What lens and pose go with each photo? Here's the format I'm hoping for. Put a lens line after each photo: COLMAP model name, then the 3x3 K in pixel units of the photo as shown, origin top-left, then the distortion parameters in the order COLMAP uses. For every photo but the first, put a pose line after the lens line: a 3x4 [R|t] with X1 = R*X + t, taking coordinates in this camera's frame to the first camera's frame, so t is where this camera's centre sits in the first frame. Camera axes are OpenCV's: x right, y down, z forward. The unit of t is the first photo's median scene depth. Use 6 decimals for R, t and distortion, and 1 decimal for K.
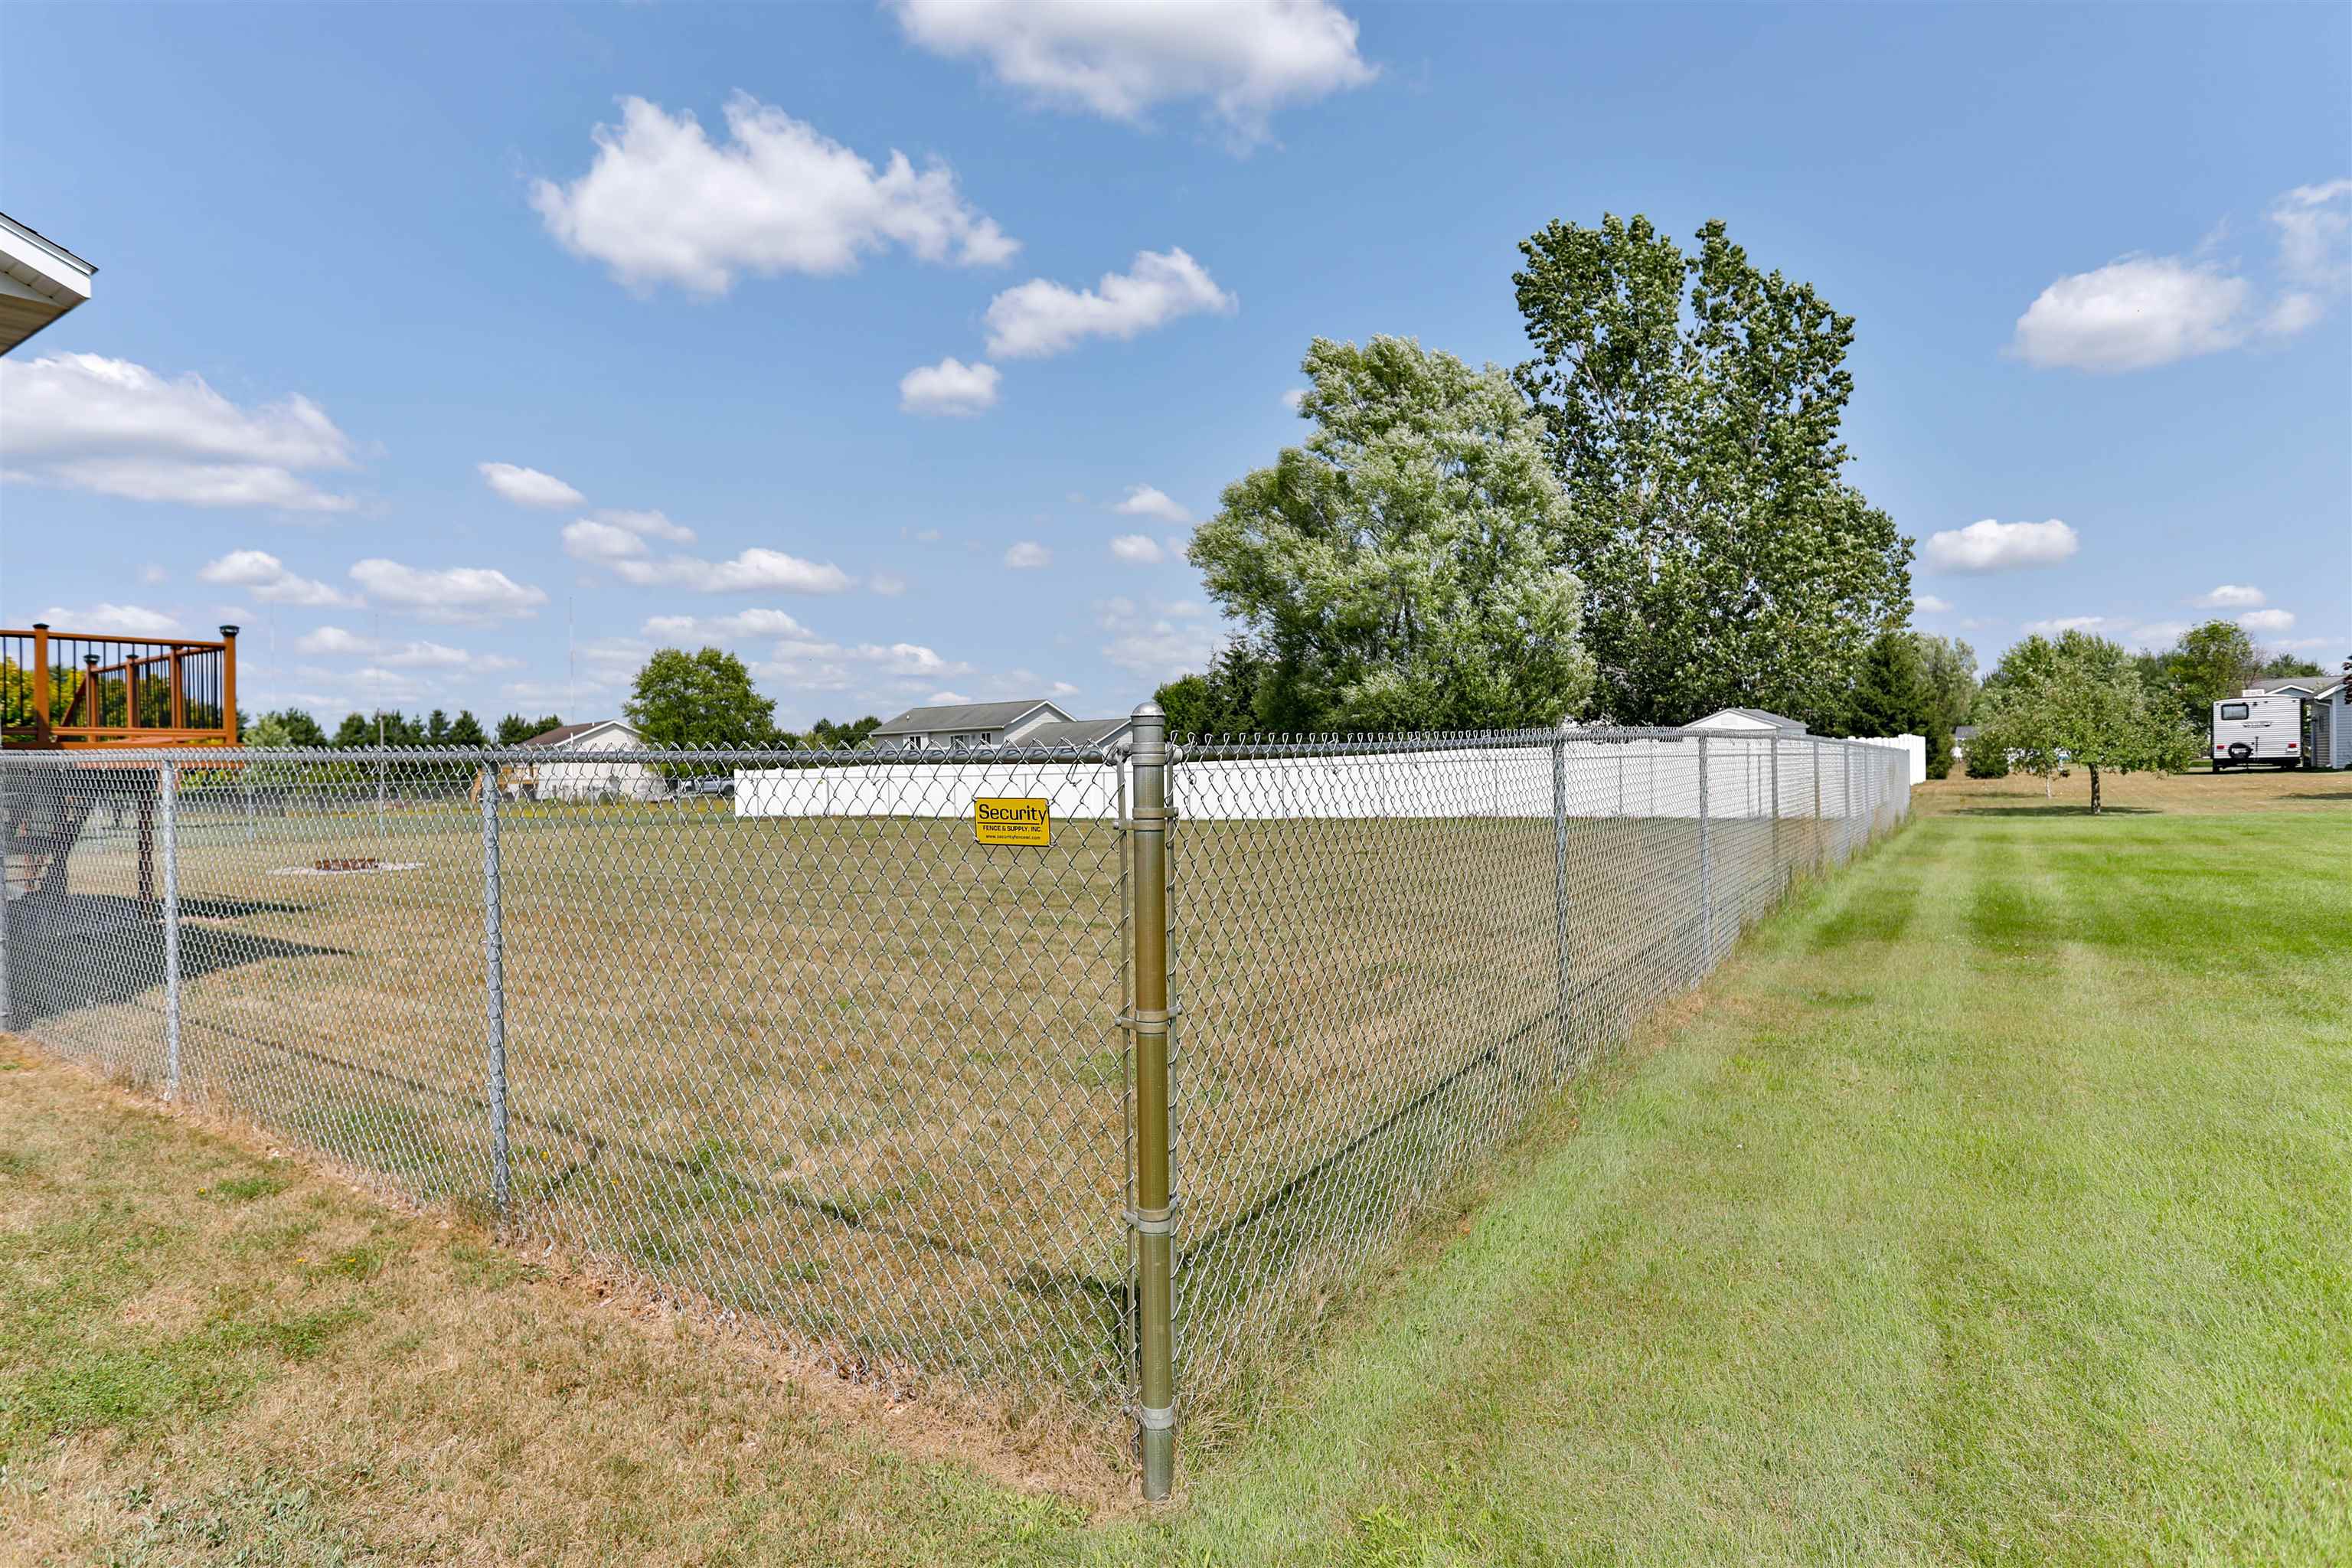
lens RADIAL K [[1337.6, 0, 1178.7], [0, 1337.6, 783.5], [0, 0, 1]] dist [-0.004130, -0.000200]
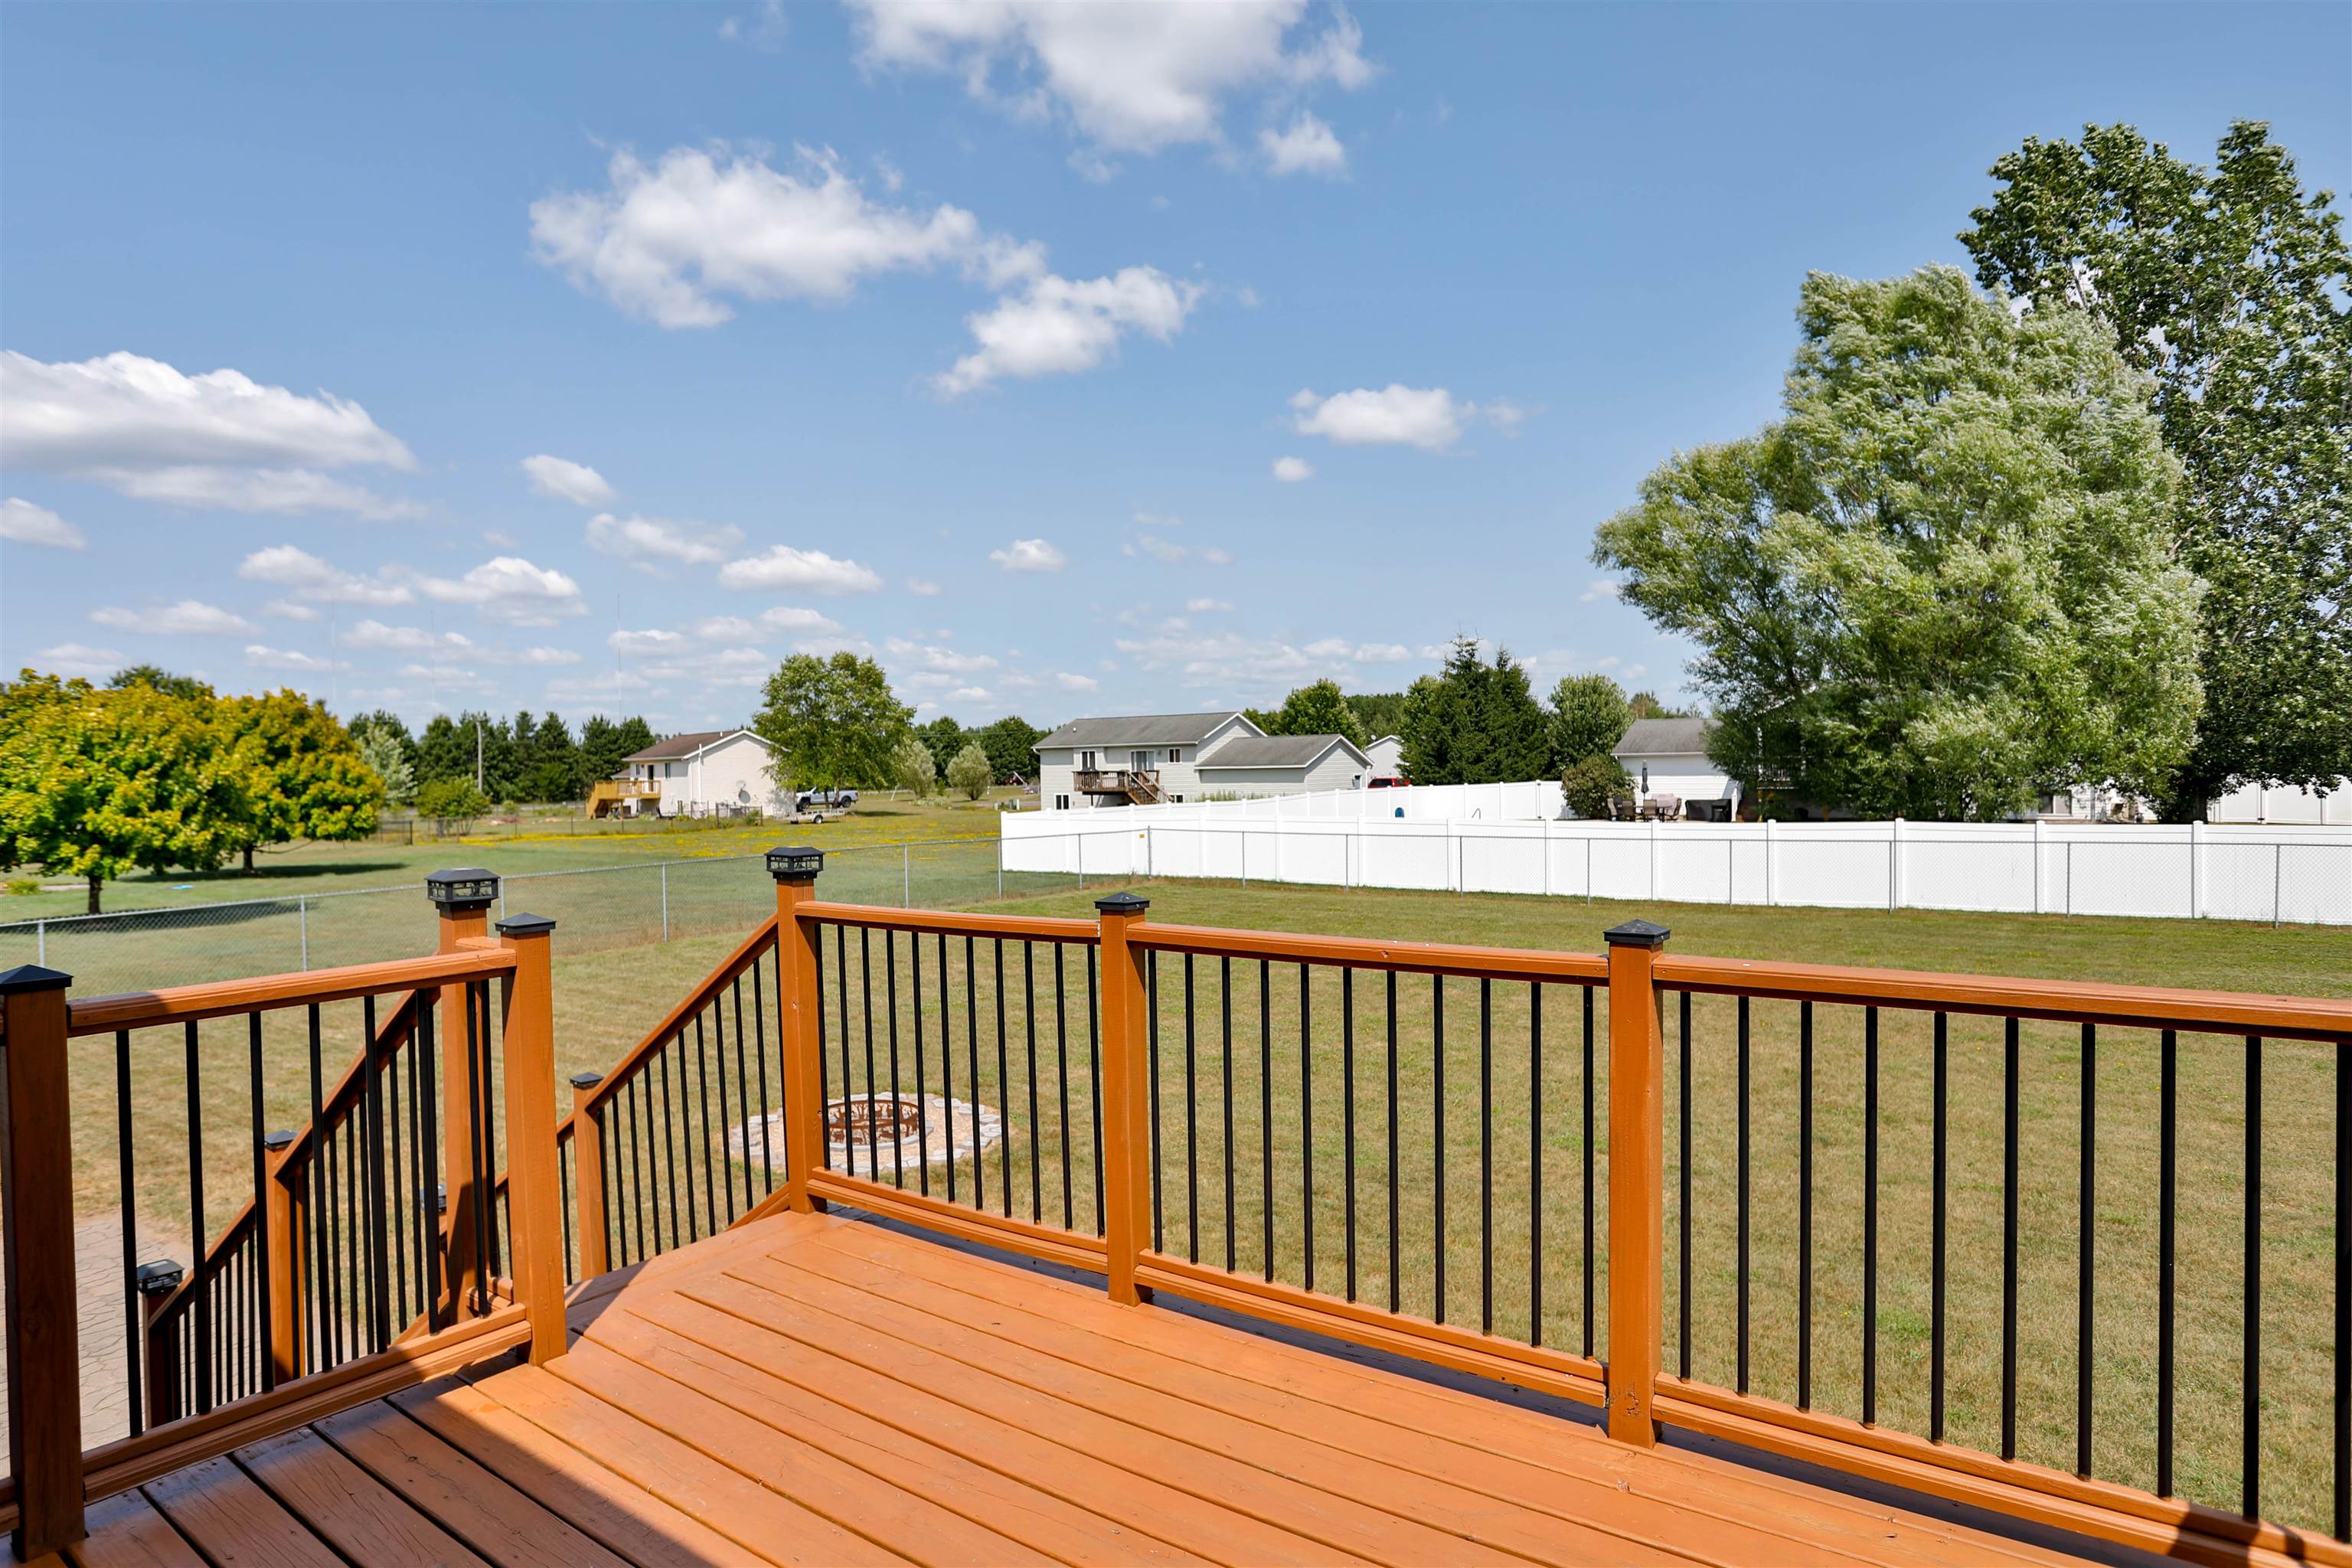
lens RADIAL K [[1337.6, 0, 1172.6], [0, 1337.6, 781.2], [0, 0, 1]] dist [-0.004130, -0.000200]
pose [[0.999579, 0.005854, -0.028408, -0.099114], [-0.005797, 0.999981, 0.002090, -0.015437], [0.028420, -0.001924, 0.999594, 0.086679]]
